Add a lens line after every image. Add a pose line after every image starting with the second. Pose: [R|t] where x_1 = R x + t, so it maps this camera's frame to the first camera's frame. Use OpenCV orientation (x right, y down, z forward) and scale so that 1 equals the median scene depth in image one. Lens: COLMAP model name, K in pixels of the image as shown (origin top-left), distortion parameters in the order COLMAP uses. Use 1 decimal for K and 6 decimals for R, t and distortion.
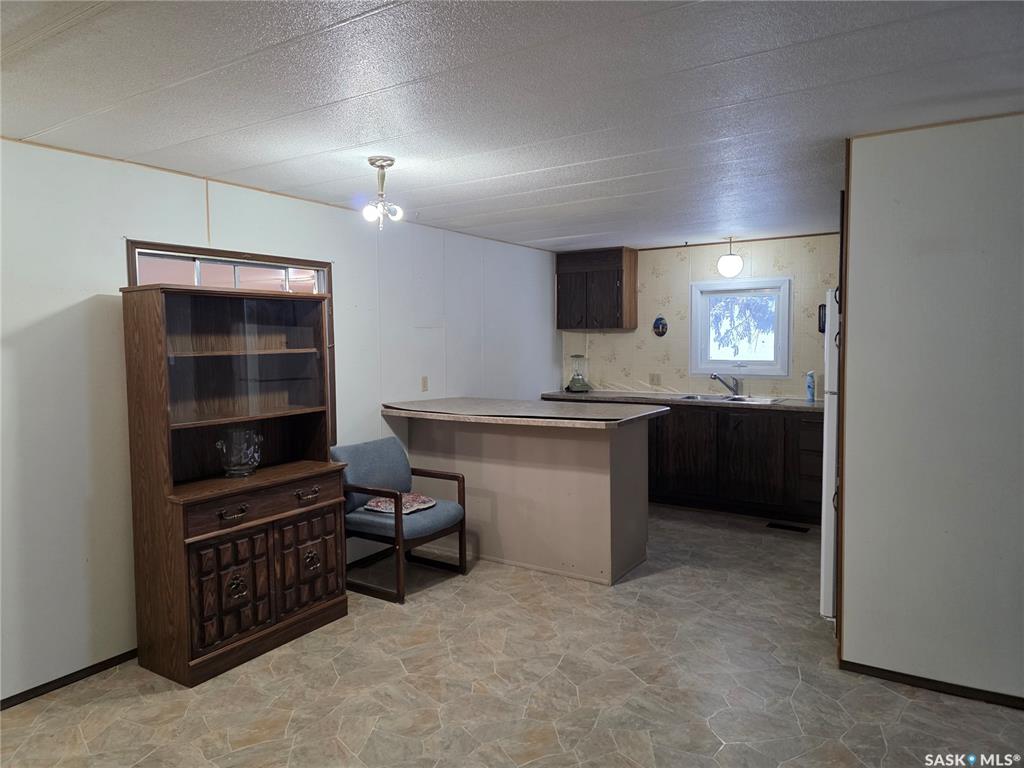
lens RADIAL K [[689.7, 0, 509.2], [0, 689.7, 383.8], [0, 0, 1]] dist [0.047073, -0.043546]
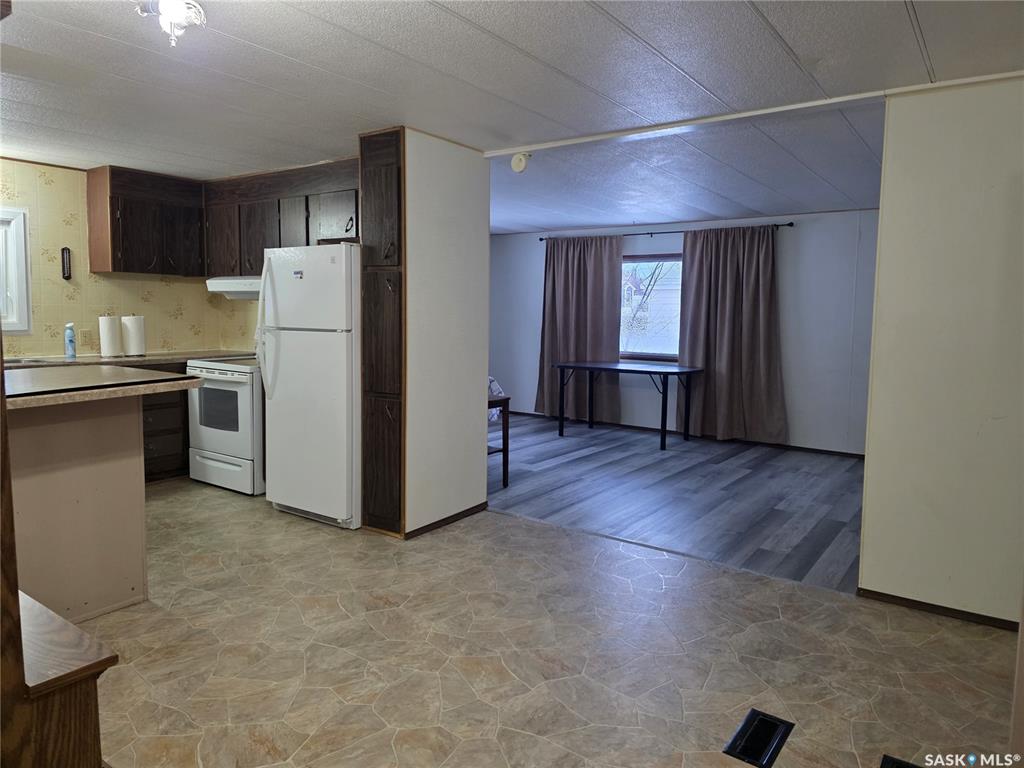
lens RADIAL K [[689.7, 0, 512.8], [0, 689.7, 377.2], [0, 0, 1]] dist [0.047073, -0.043546]
pose [[0.031713, -0.092220, 0.995233, -0.743910], [0.056817, 0.994291, 0.090323, 0.002423], [-0.997881, 0.053682, 0.036772, 0.714702]]
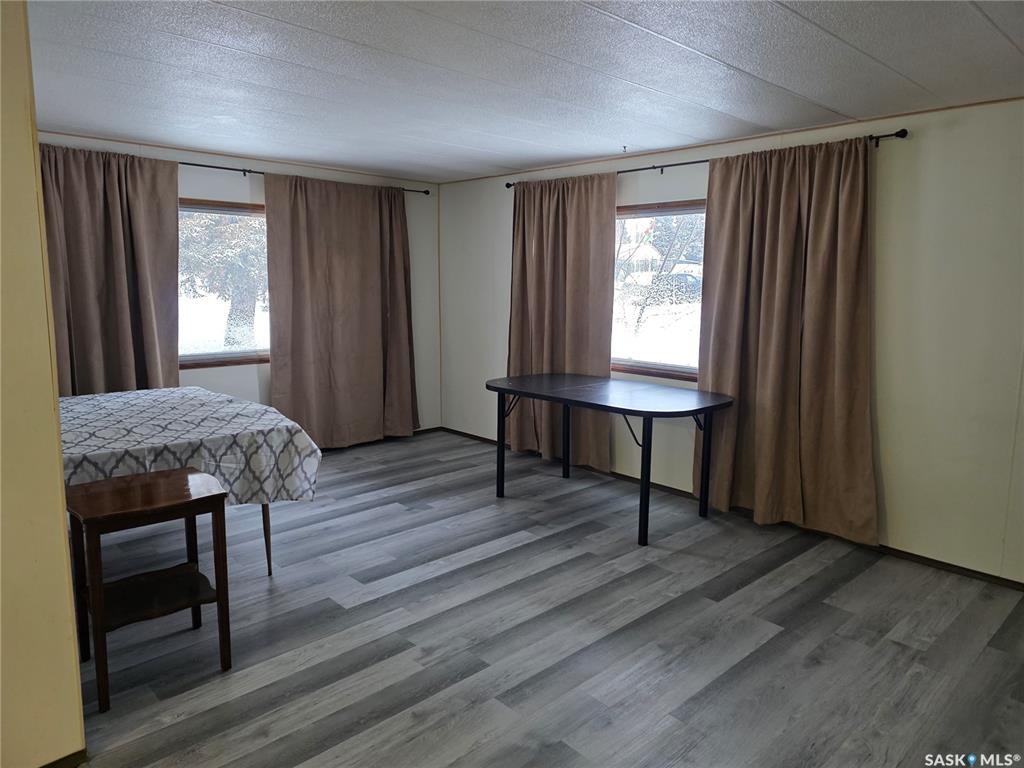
lens RADIAL K [[689.7, 0, 513.7], [0, 689.7, 379.8], [0, 0, 1]] dist [0.047073, -0.043546]
pose [[0.217530, -0.139945, 0.965969, -0.398264], [0.061580, 0.989664, 0.129510, -0.004492], [-0.974109, 0.031312, 0.223900, 0.553584]]
